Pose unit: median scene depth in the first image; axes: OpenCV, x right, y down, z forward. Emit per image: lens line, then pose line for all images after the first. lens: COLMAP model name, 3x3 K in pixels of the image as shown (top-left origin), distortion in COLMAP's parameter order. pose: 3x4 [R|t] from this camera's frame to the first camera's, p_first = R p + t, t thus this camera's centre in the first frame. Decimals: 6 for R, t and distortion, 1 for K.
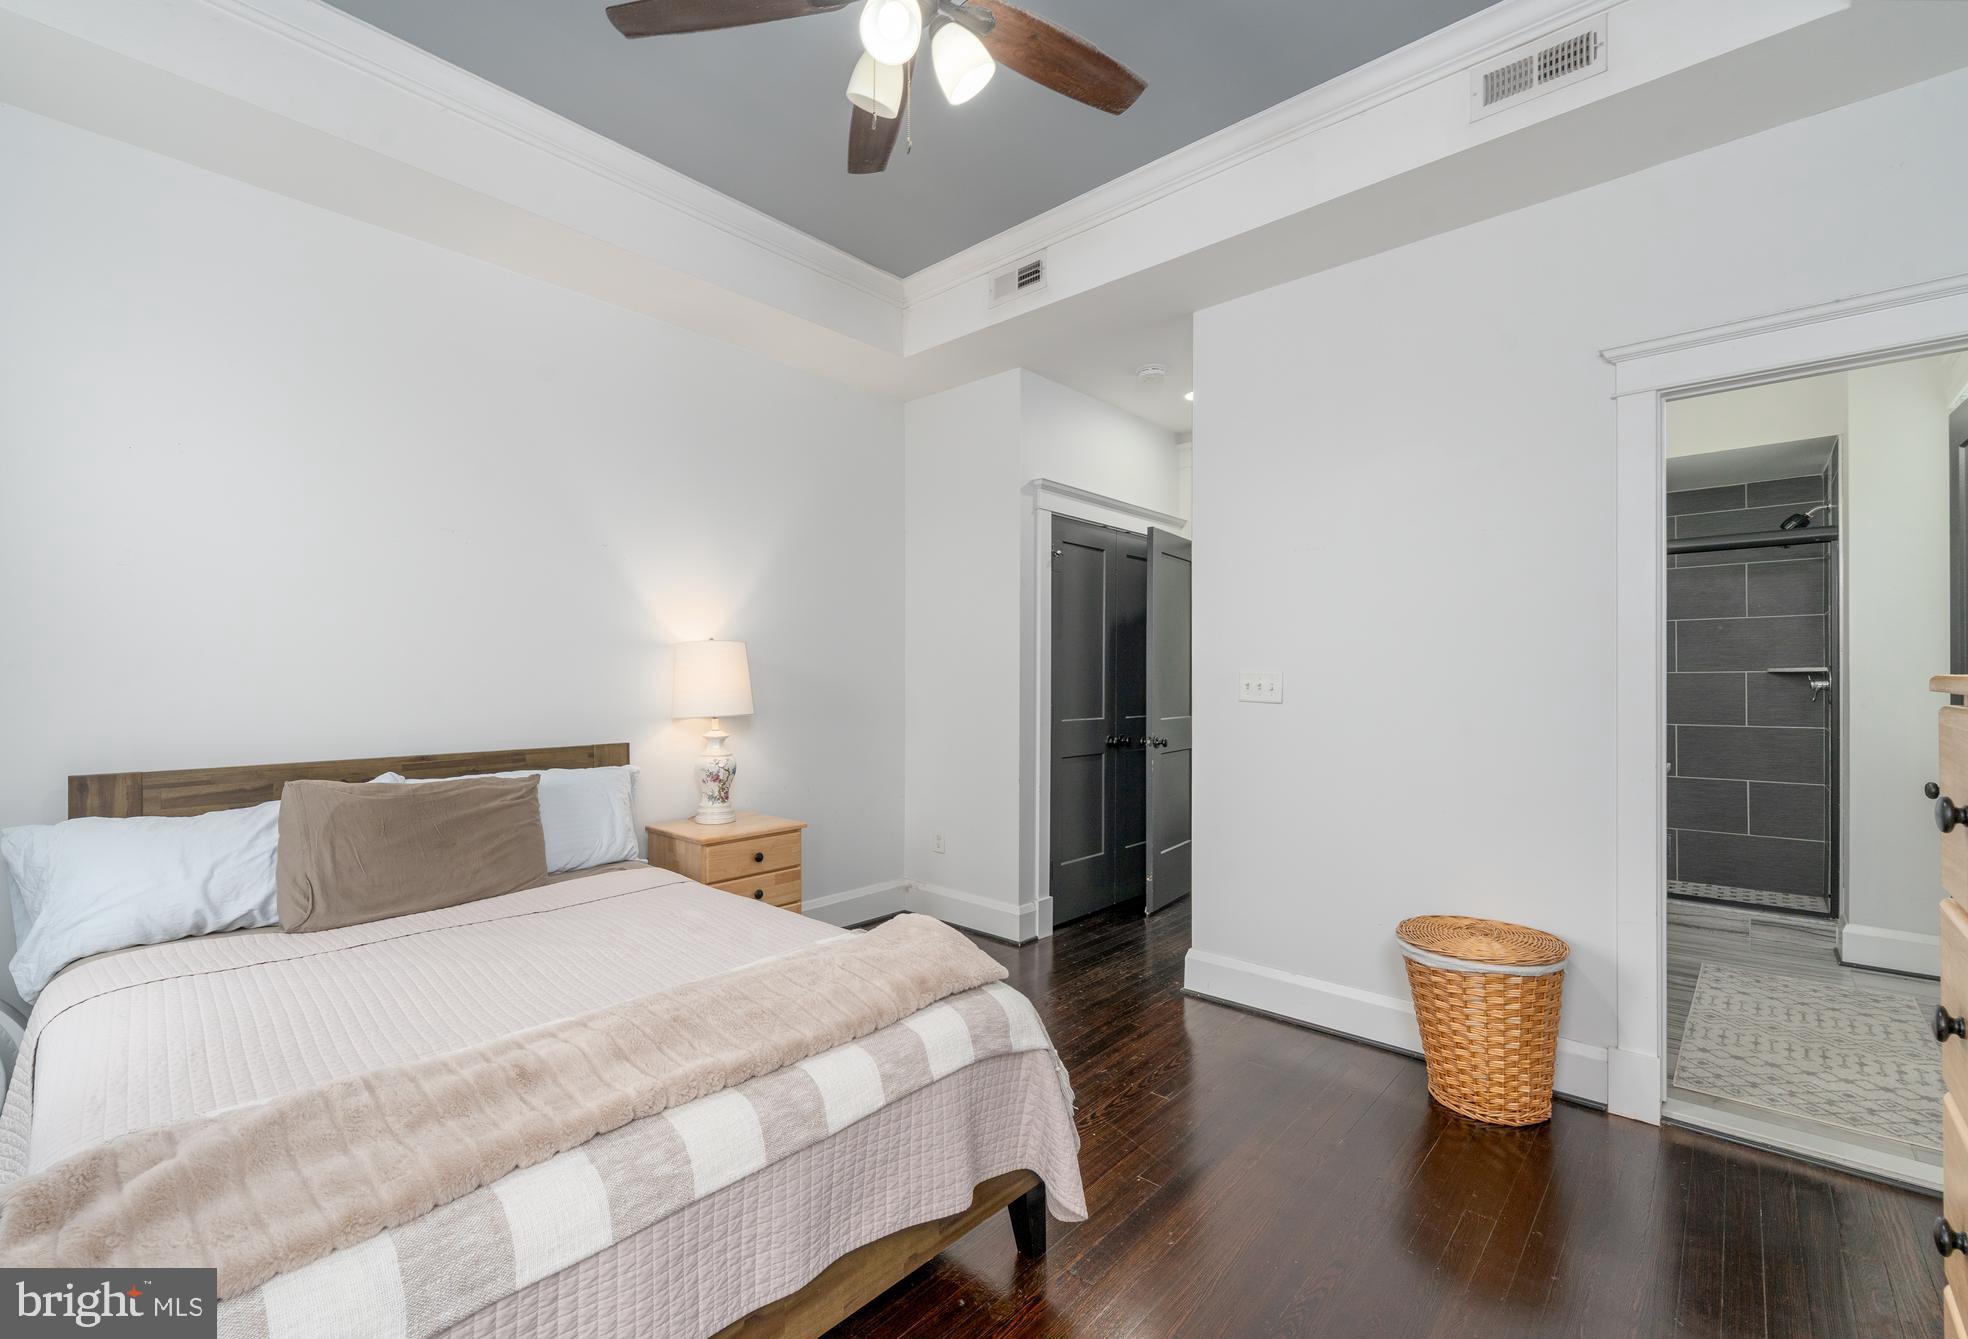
lens RADIAL K [[829.8, 0, 981.7], [0, 829.8, 675.3], [0, 0, 1]] dist [0.002697, 0.000296]
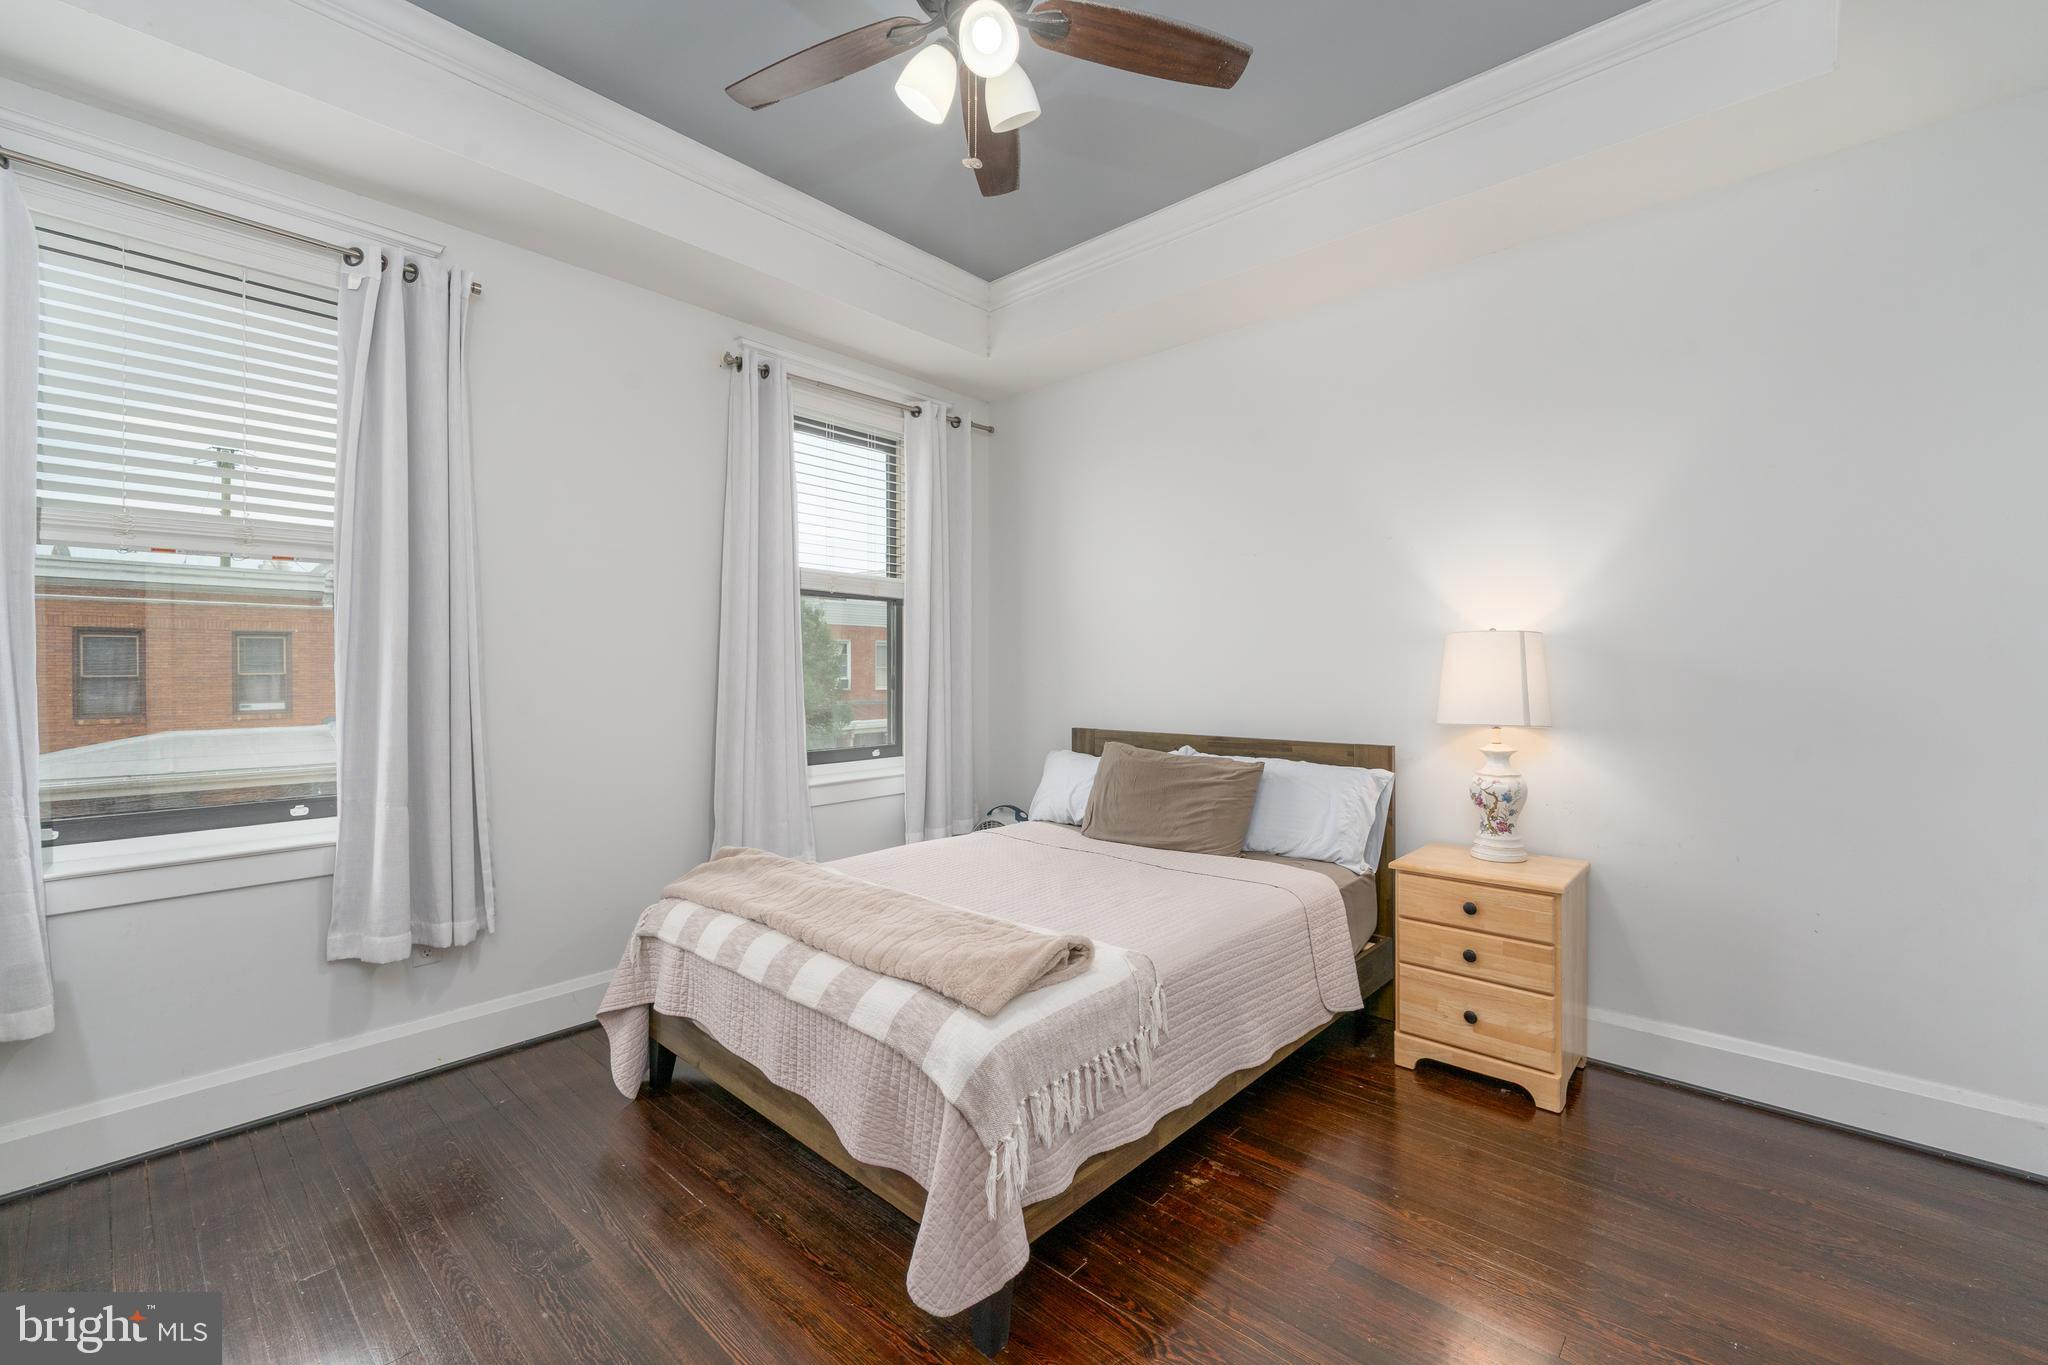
lens RADIAL K [[862.0, 0, 1039.0], [0, 862.0, 666.4], [0, 0, 1]] dist [0.007894, -0.003151]
pose [[-0.005290, -0.007527, -0.999958, 0.740612], [0.003053, 0.999967, -0.007543, -0.003309], [0.999981, -0.003093, -0.005266, 0.817448]]
